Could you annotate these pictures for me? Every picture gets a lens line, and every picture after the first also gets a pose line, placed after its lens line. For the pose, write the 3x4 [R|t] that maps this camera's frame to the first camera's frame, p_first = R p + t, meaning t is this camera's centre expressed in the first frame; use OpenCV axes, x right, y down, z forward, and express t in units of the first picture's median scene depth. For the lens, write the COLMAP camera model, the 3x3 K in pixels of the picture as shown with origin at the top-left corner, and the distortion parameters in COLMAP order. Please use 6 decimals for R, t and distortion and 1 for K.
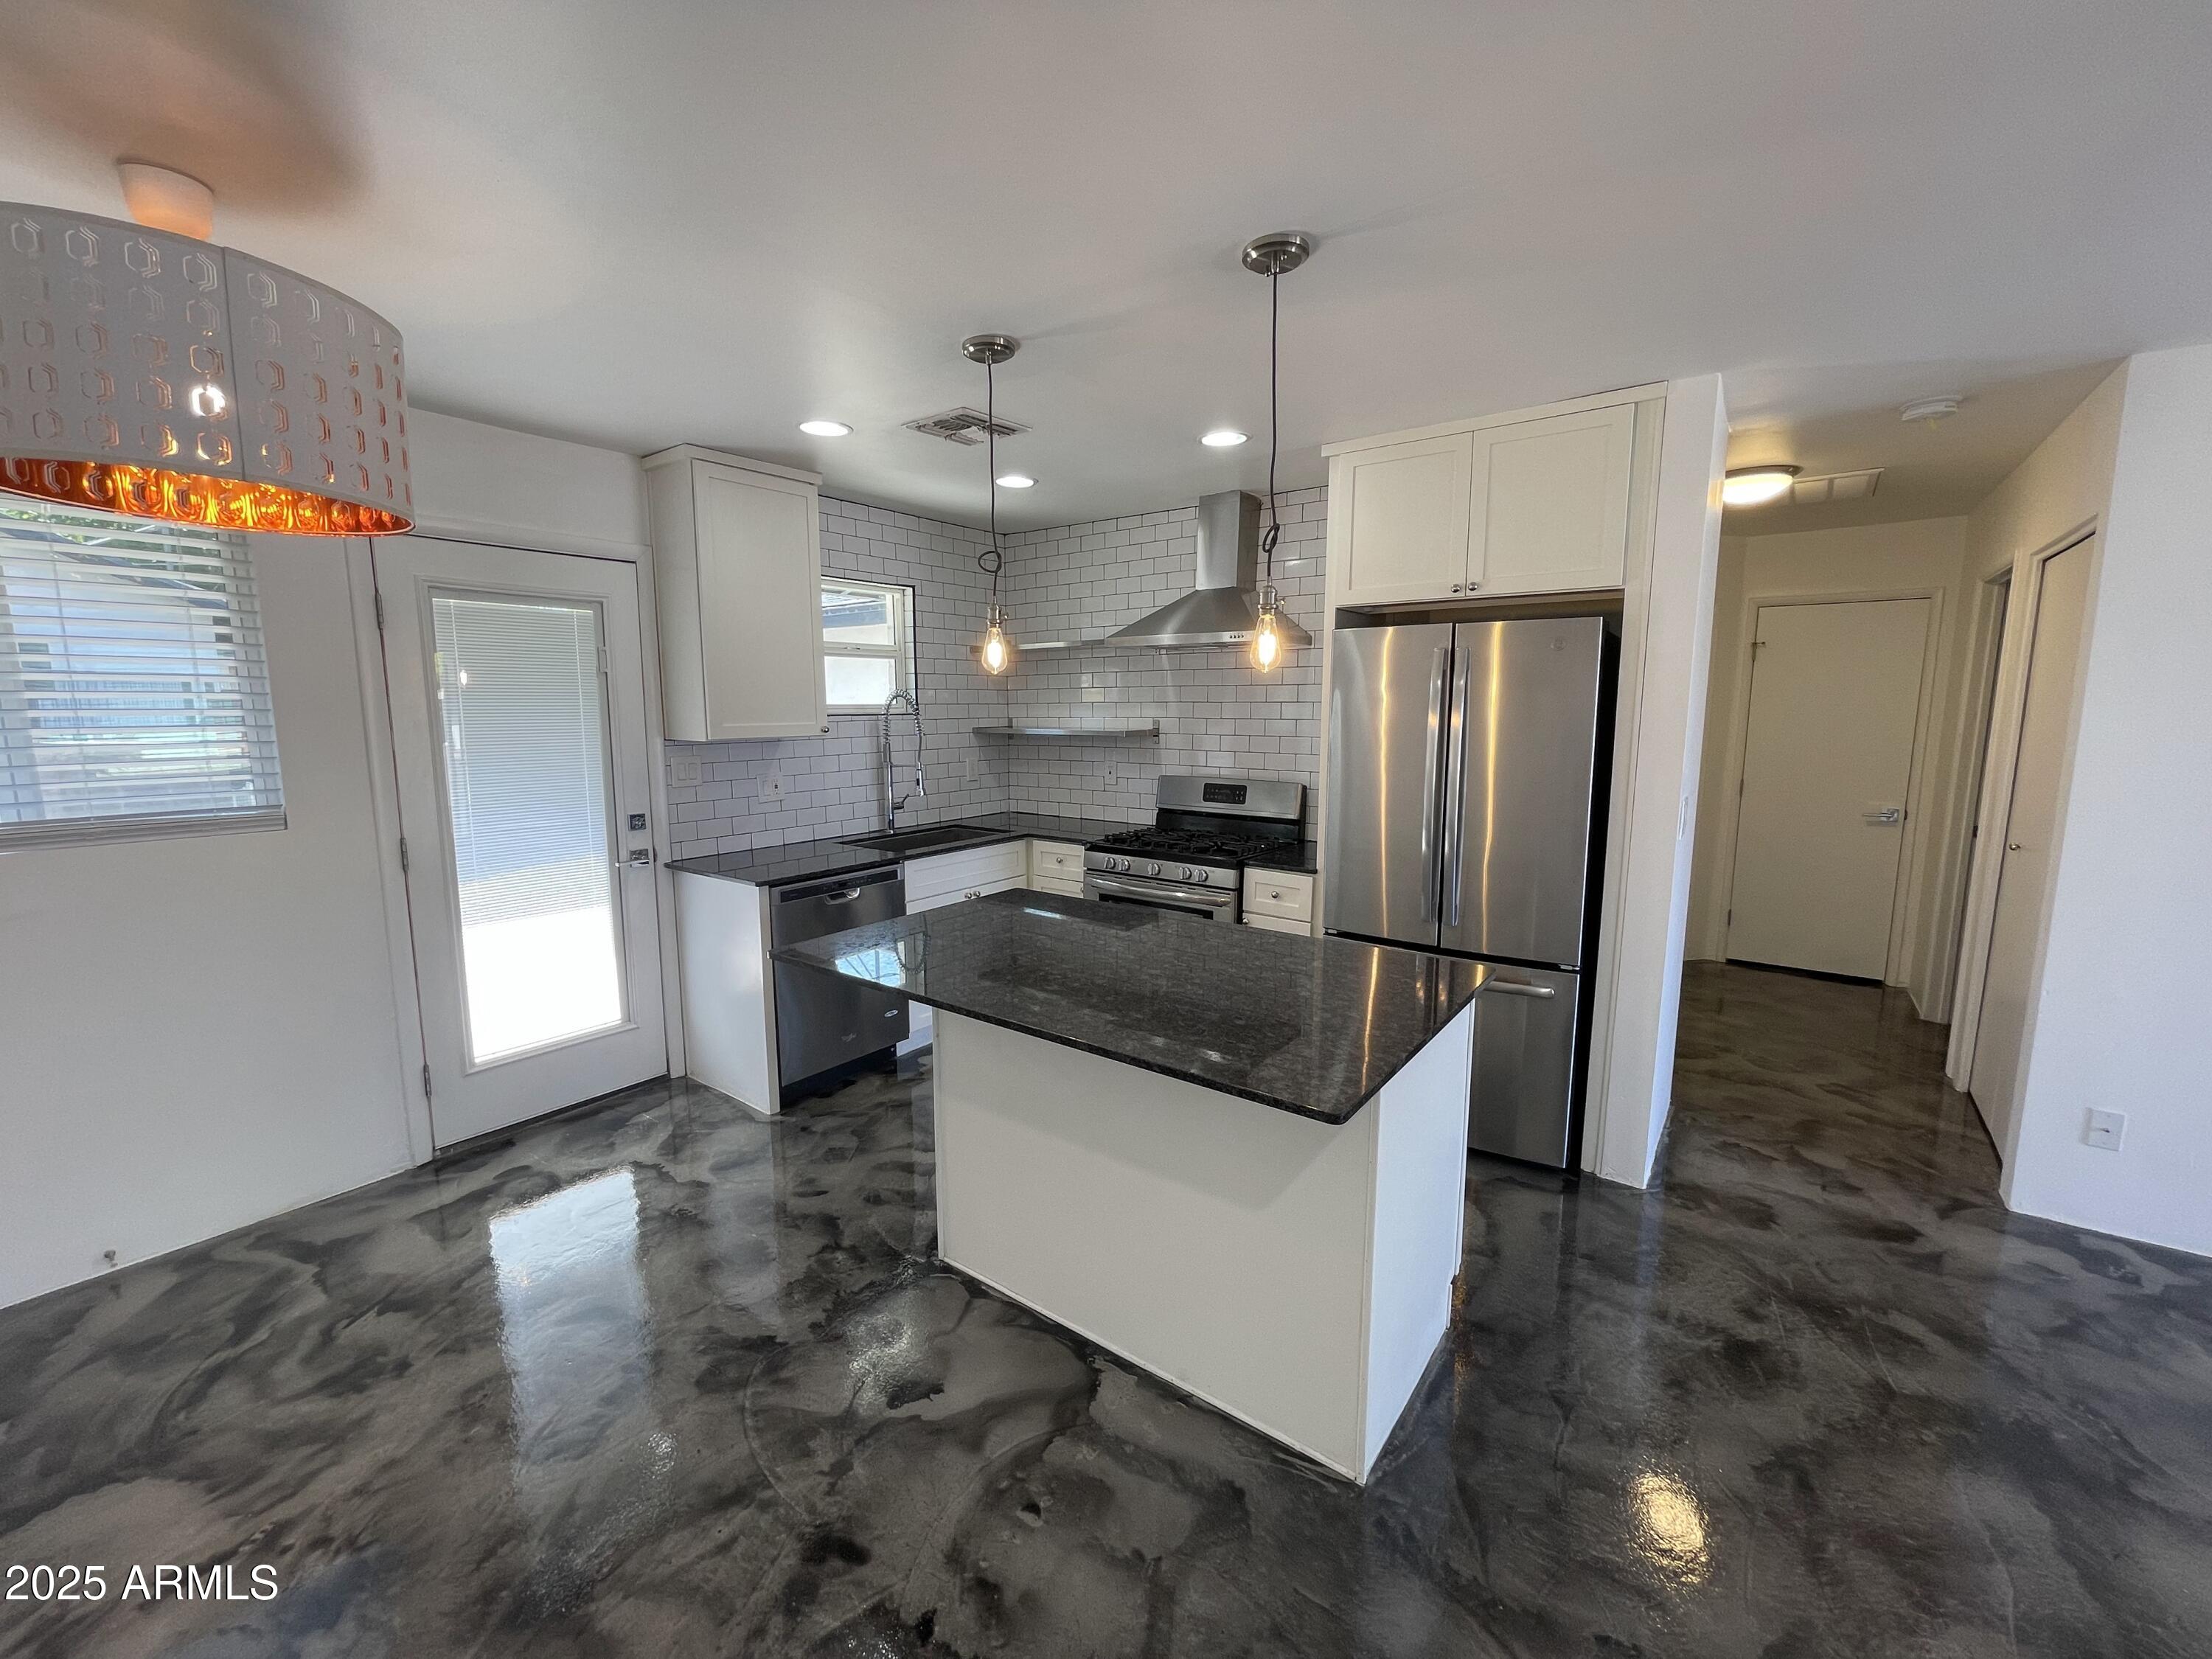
lens RADIAL K [[892.4, 0, 1089.6], [0, 892.4, 828.7], [0, 0, 1]] dist [-0.001912, 0.000272]
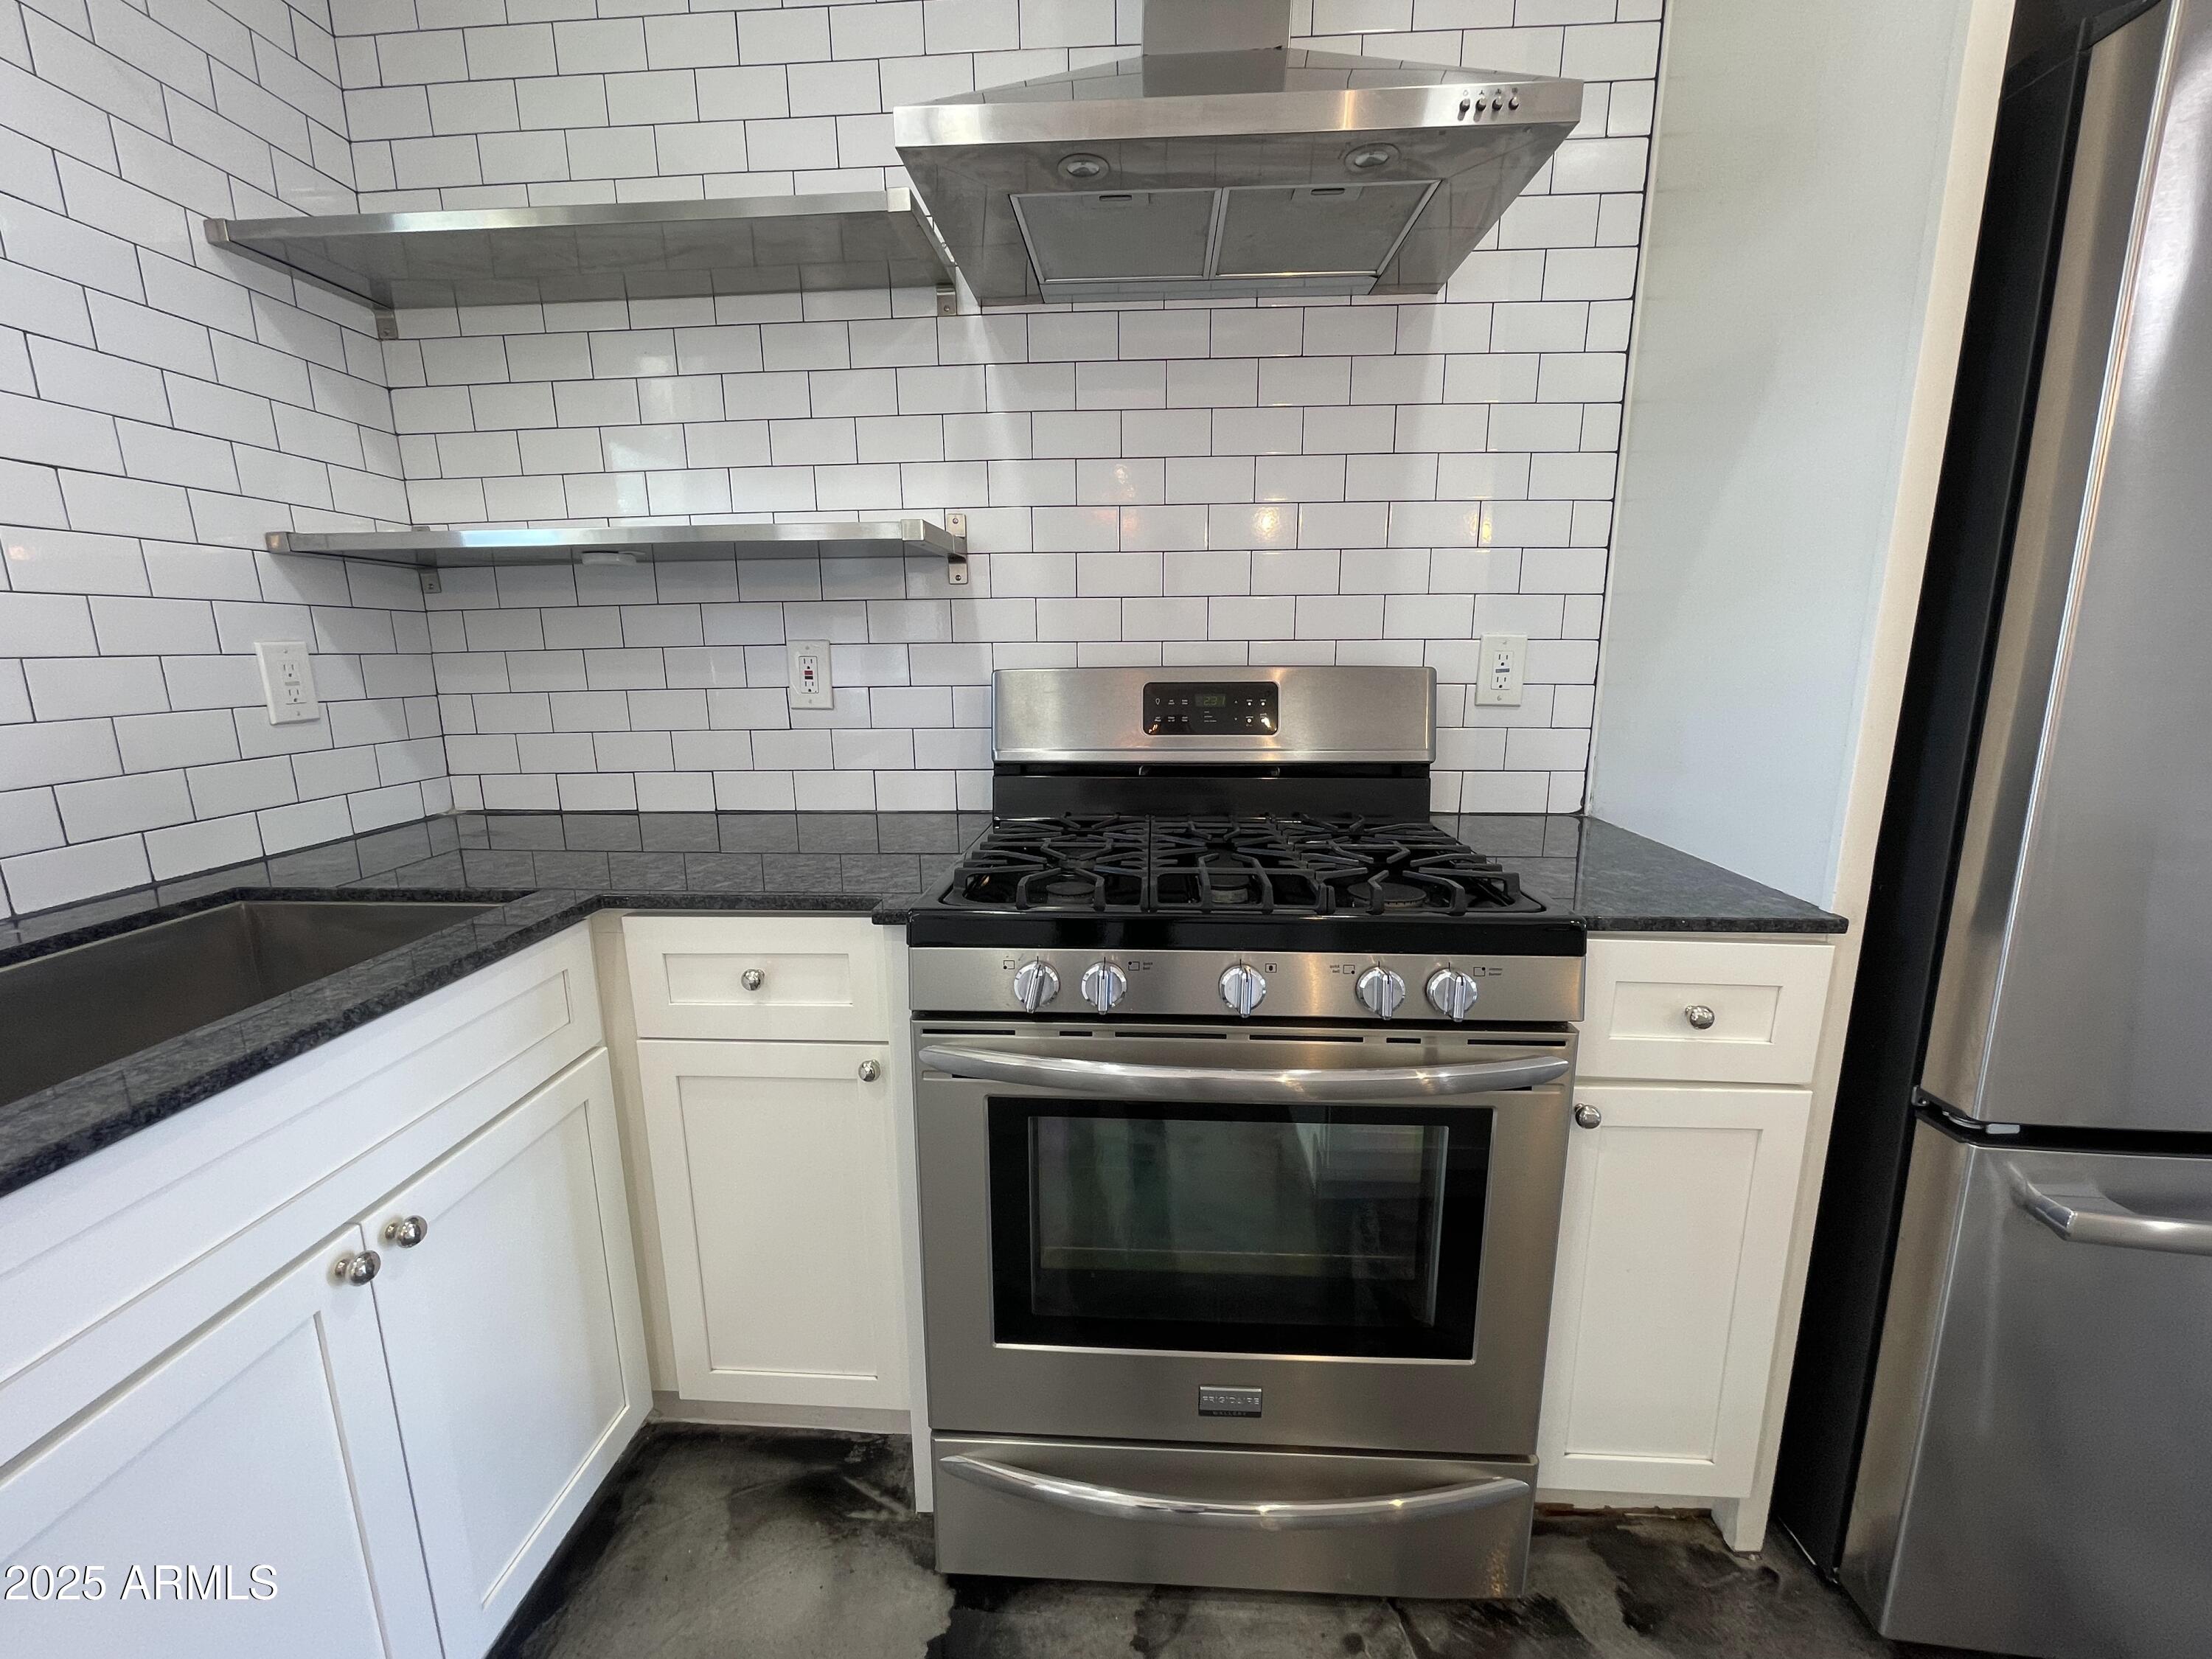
lens RADIAL K [[892.4, 0, 1112.5], [0, 892.4, 830.0], [0, 0, 1]] dist [-0.001912, 0.000272]
pose [[0.827631, -0.115011, 0.549363, -0.185584], [0.084021, 0.993139, 0.081338, -0.049079], [-0.554948, -0.021160, 0.831616, 1.520959]]
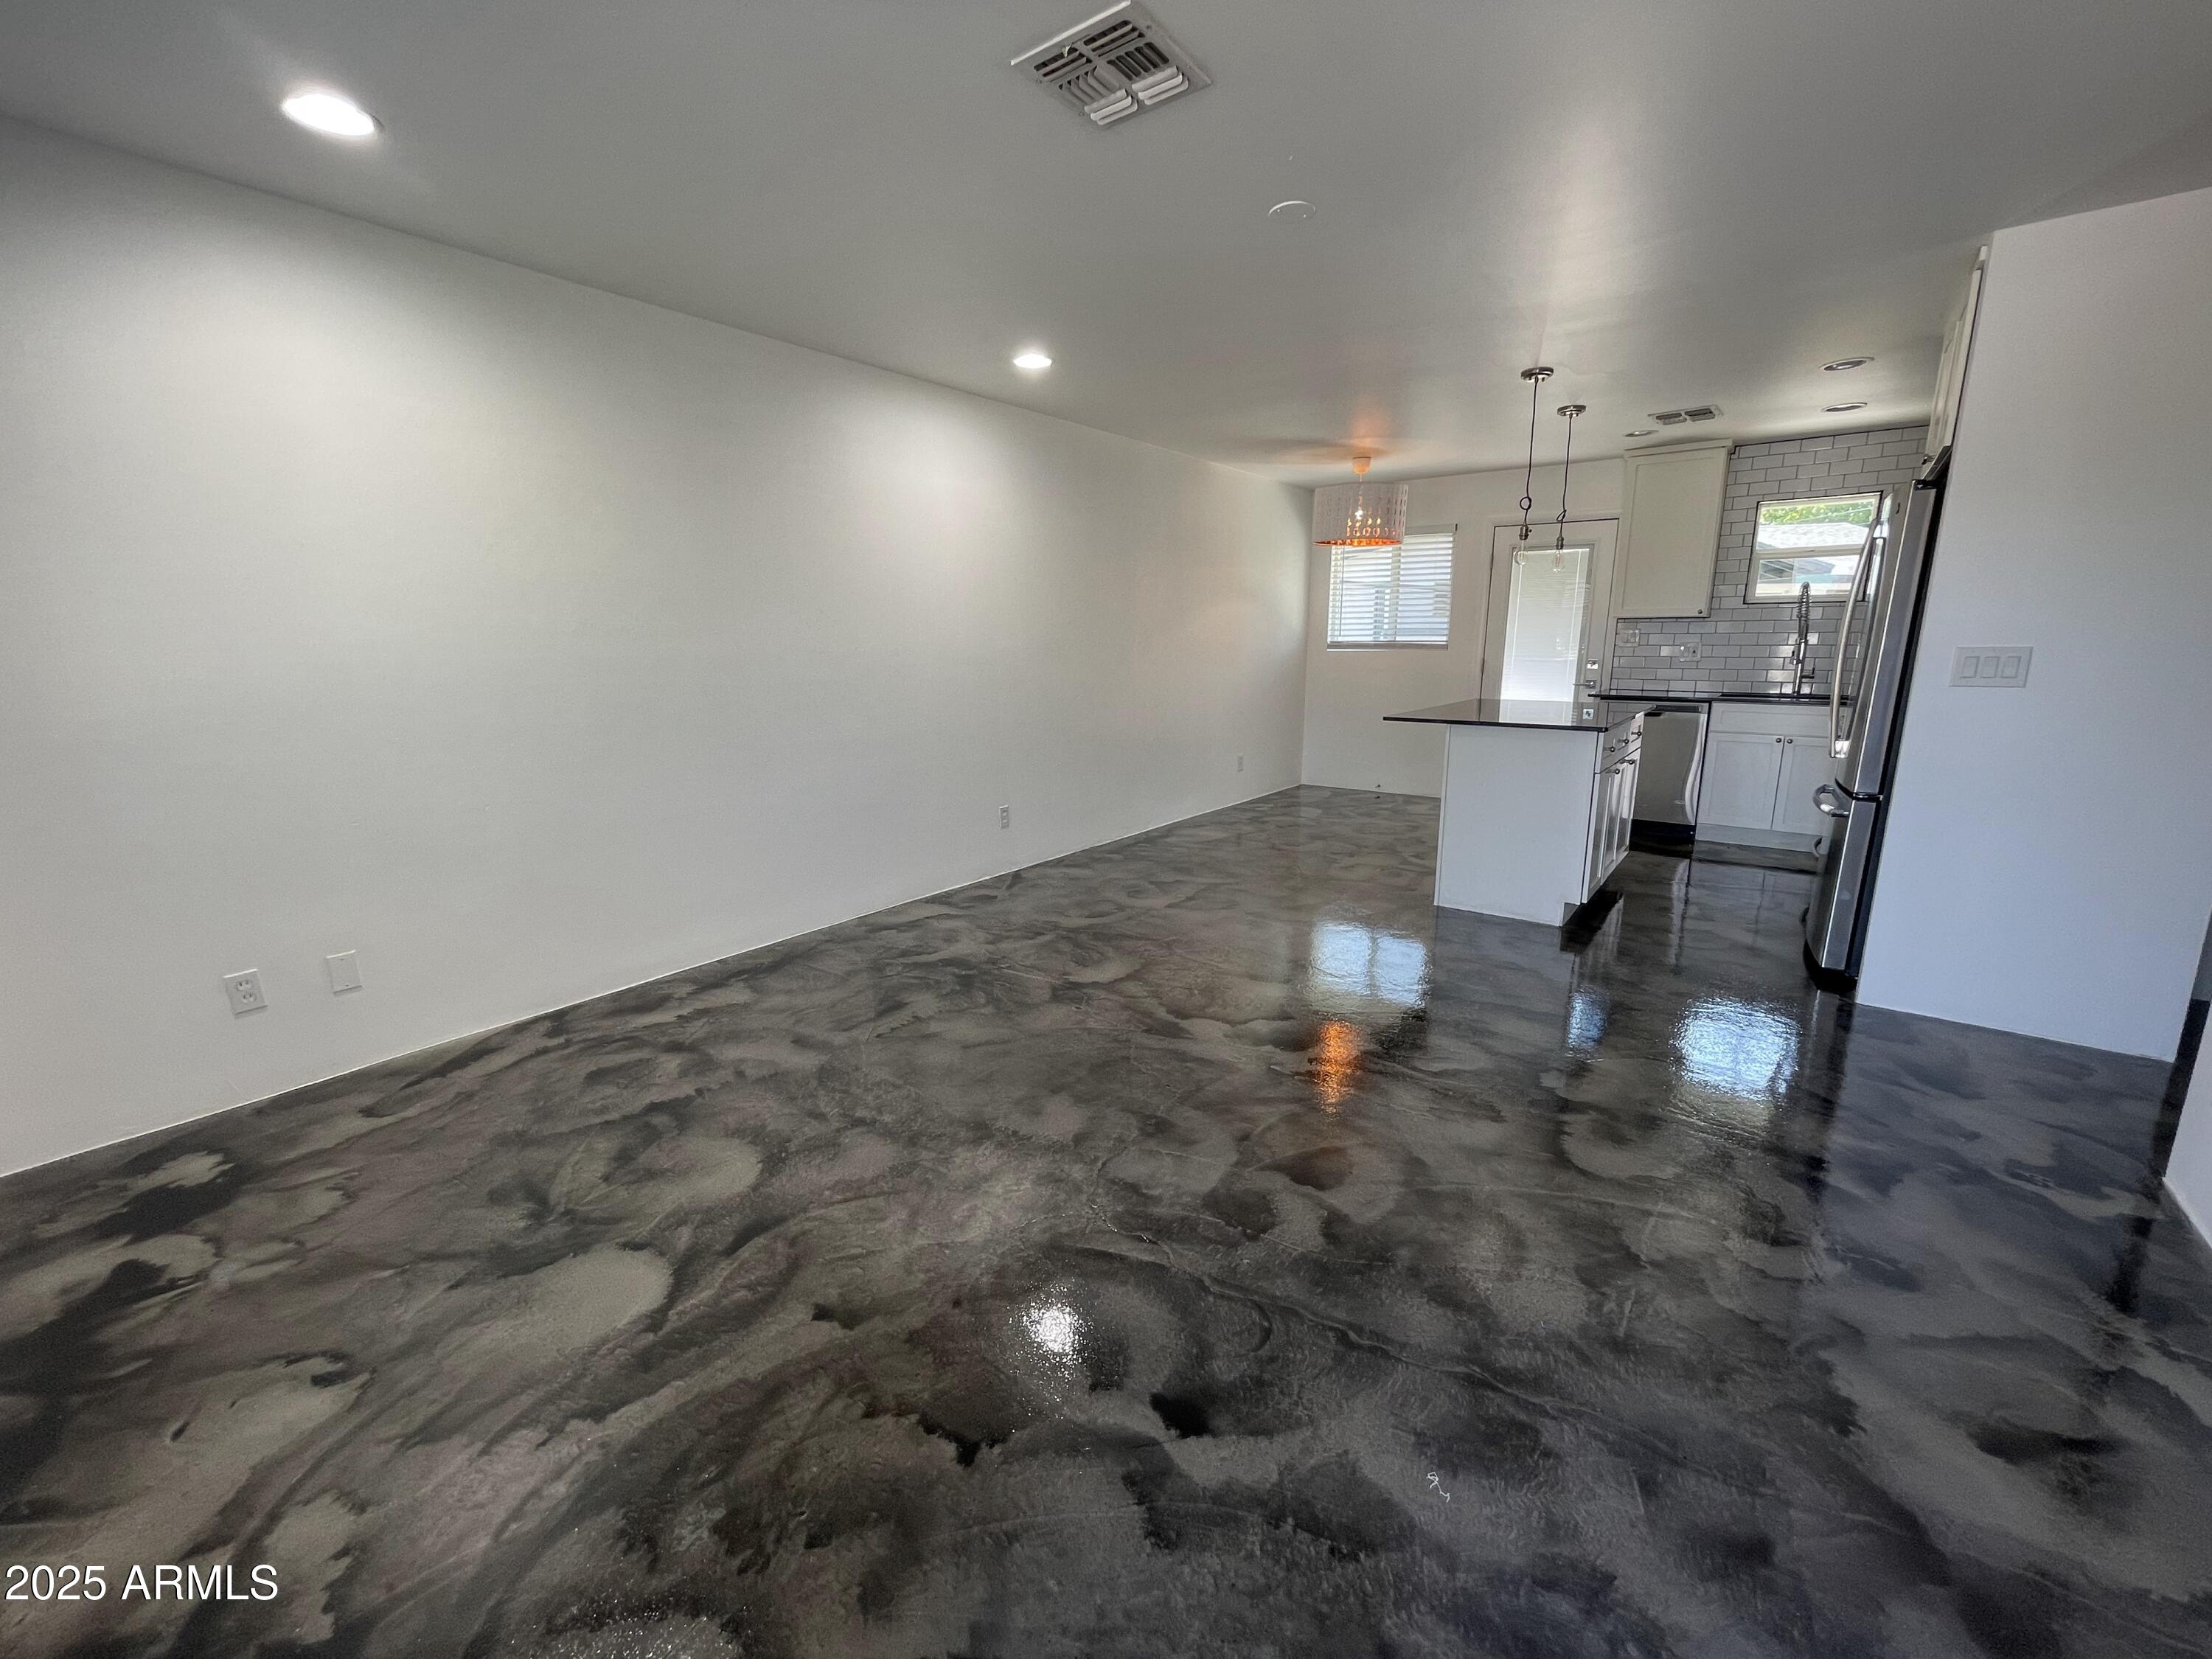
lens RADIAL K [[892.4, 0, 1103.1], [0, 892.4, 830.9], [0, 0, 1]] dist [-0.001912, 0.000272]
pose [[-0.001546, 0.210585, -0.977574, 2.362250], [-0.127328, 0.969577, 0.209064, 0.118212], [0.991859, 0.124796, 0.025314, 0.015451]]
